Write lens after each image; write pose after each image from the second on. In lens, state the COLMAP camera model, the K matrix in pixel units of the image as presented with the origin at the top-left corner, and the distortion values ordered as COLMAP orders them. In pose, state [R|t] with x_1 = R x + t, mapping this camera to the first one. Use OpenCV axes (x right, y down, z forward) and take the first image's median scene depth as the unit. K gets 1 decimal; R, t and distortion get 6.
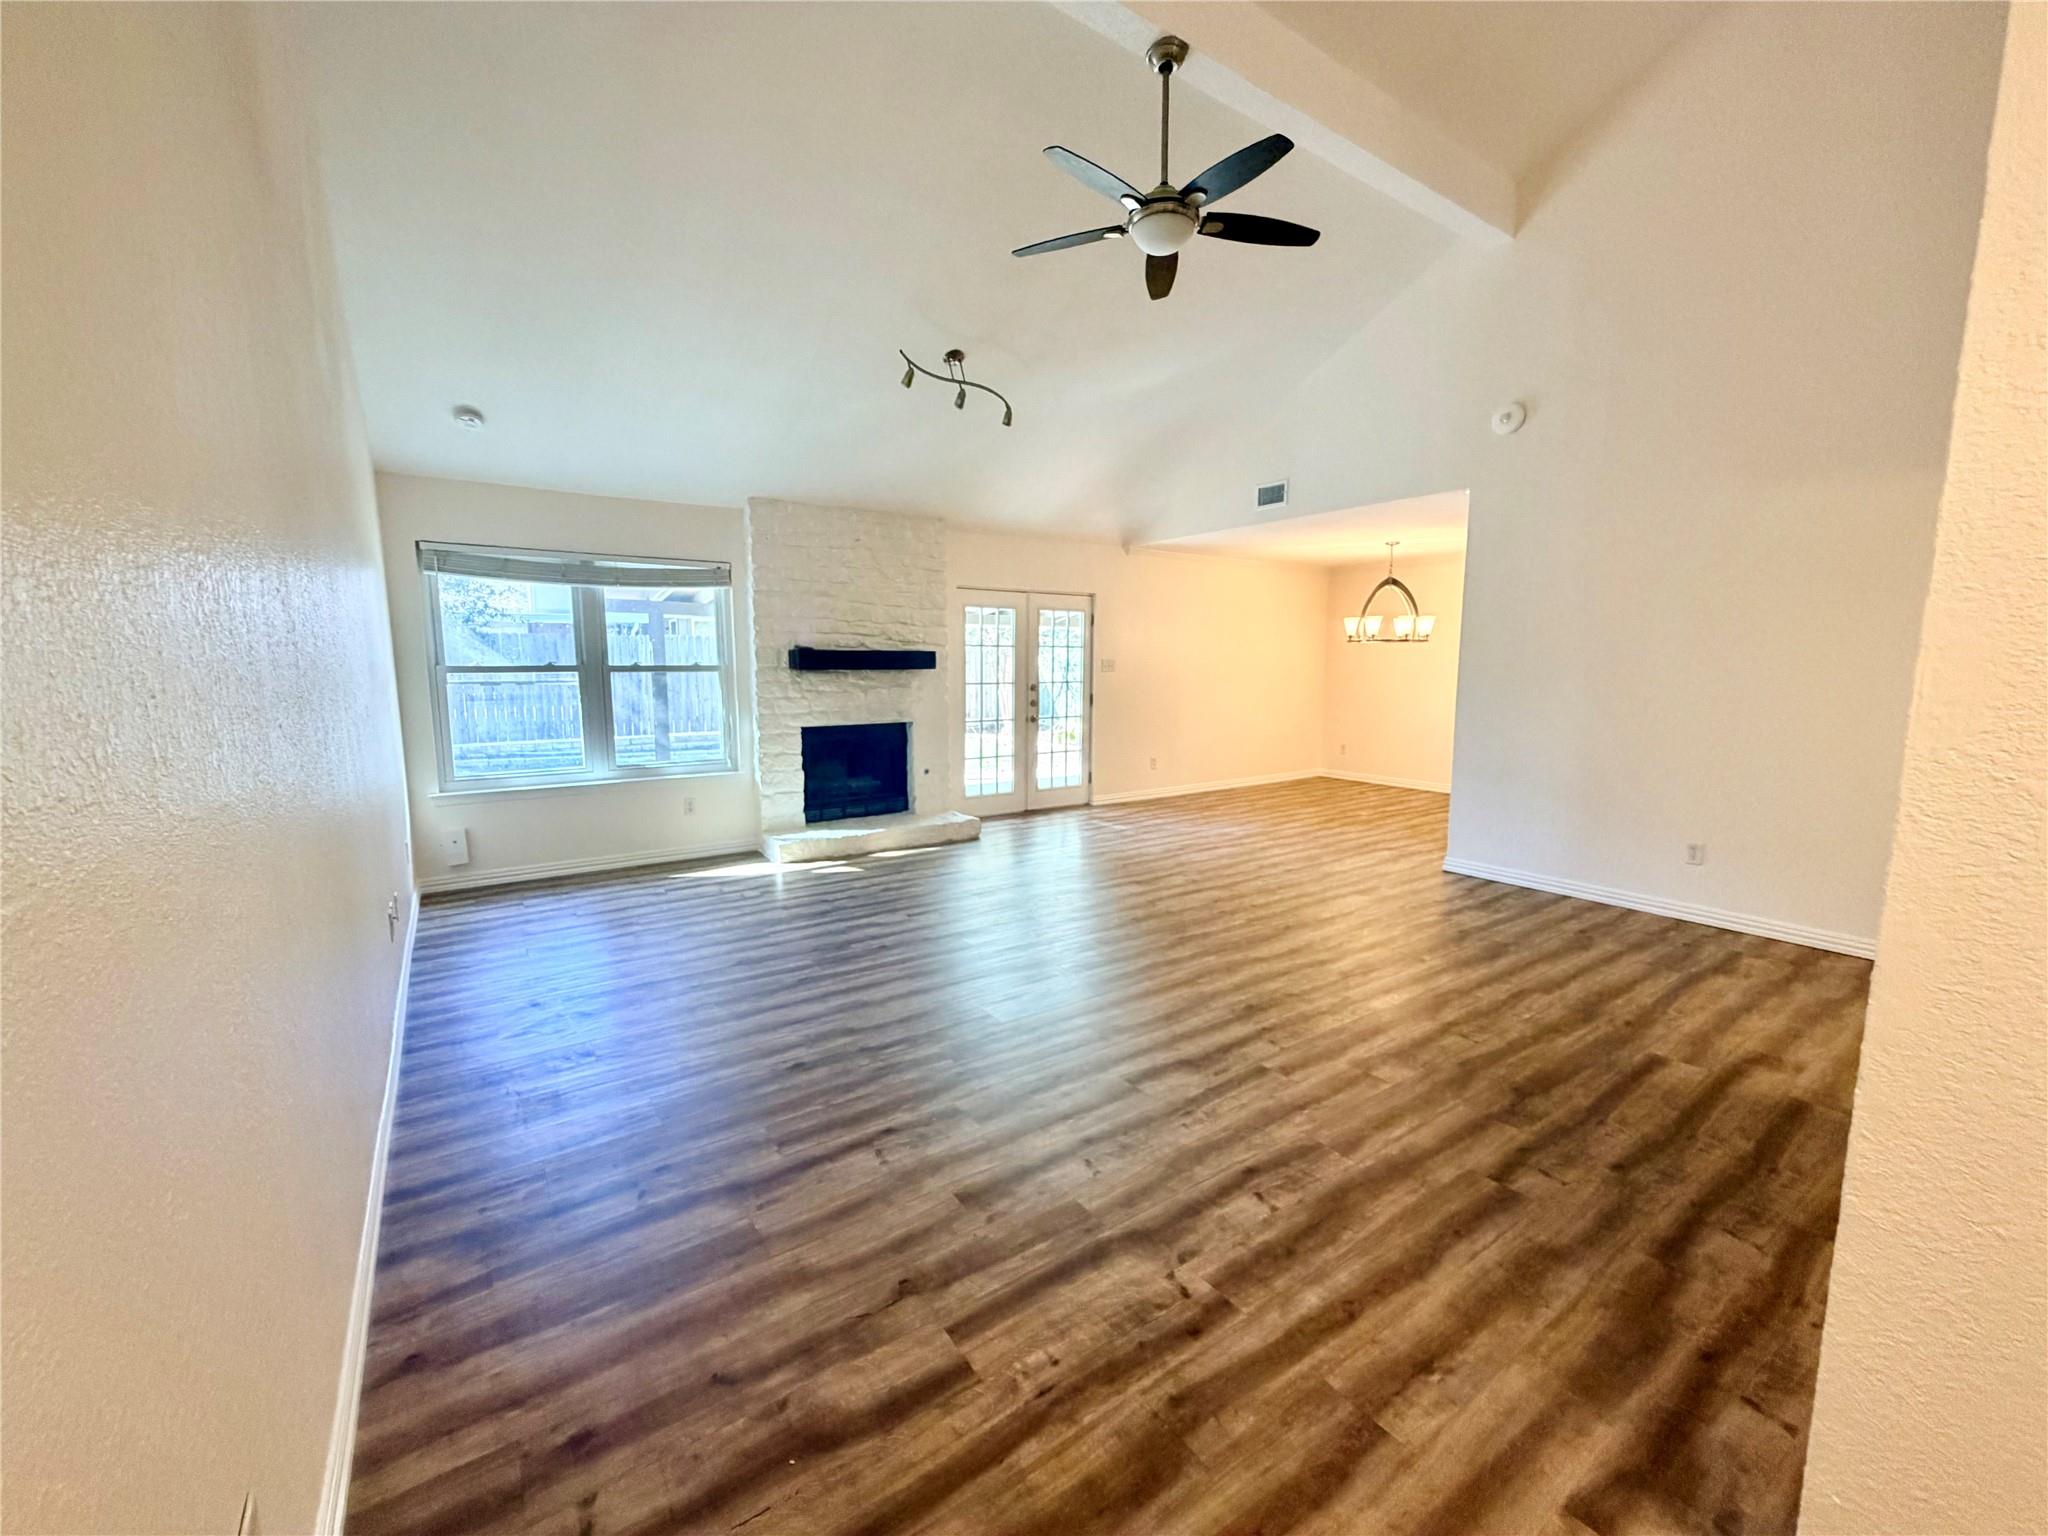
lens RADIAL K [[823.3, 0, 1025.3], [0, 823.3, 762.1], [0, 0, 1]] dist [0.000310, -0.000333]
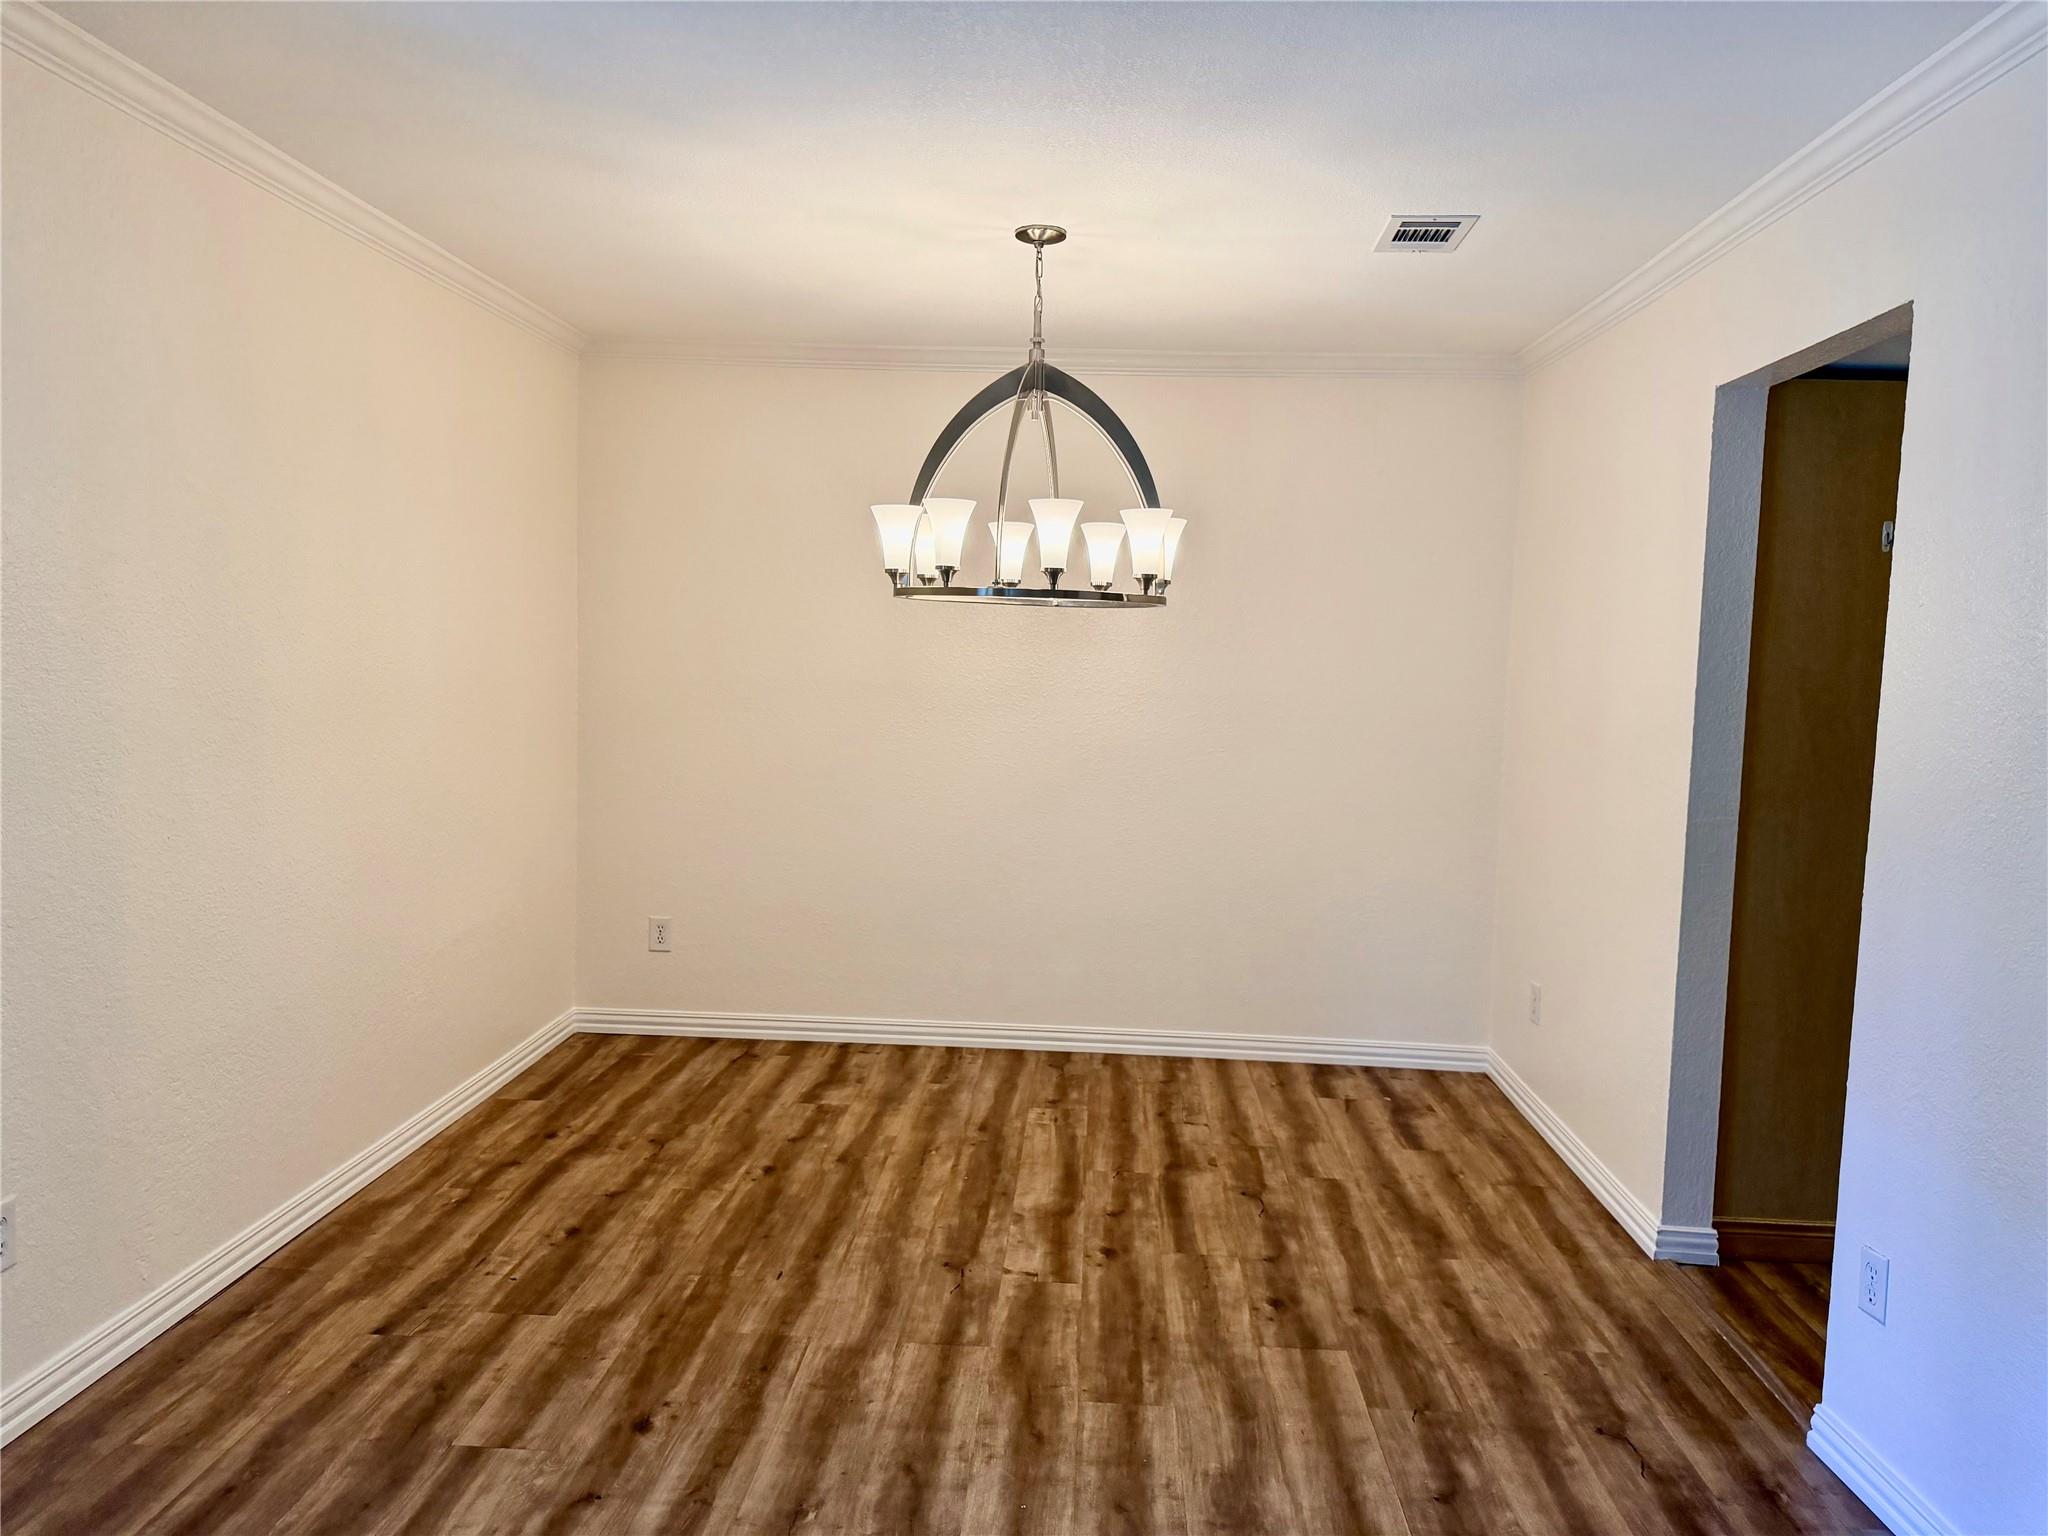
lens RADIAL K [[1432.7, 0, 1044.2], [0, 1432.7, 764.8], [0, 0, 1]] dist [0.004081, -0.014723]
pose [[0.601527, -0.047289, 0.797452, 0.106331], [0.068758, 0.997607, 0.007294, -0.145333], [-0.795888, 0.050443, 0.603338, 1.107145]]
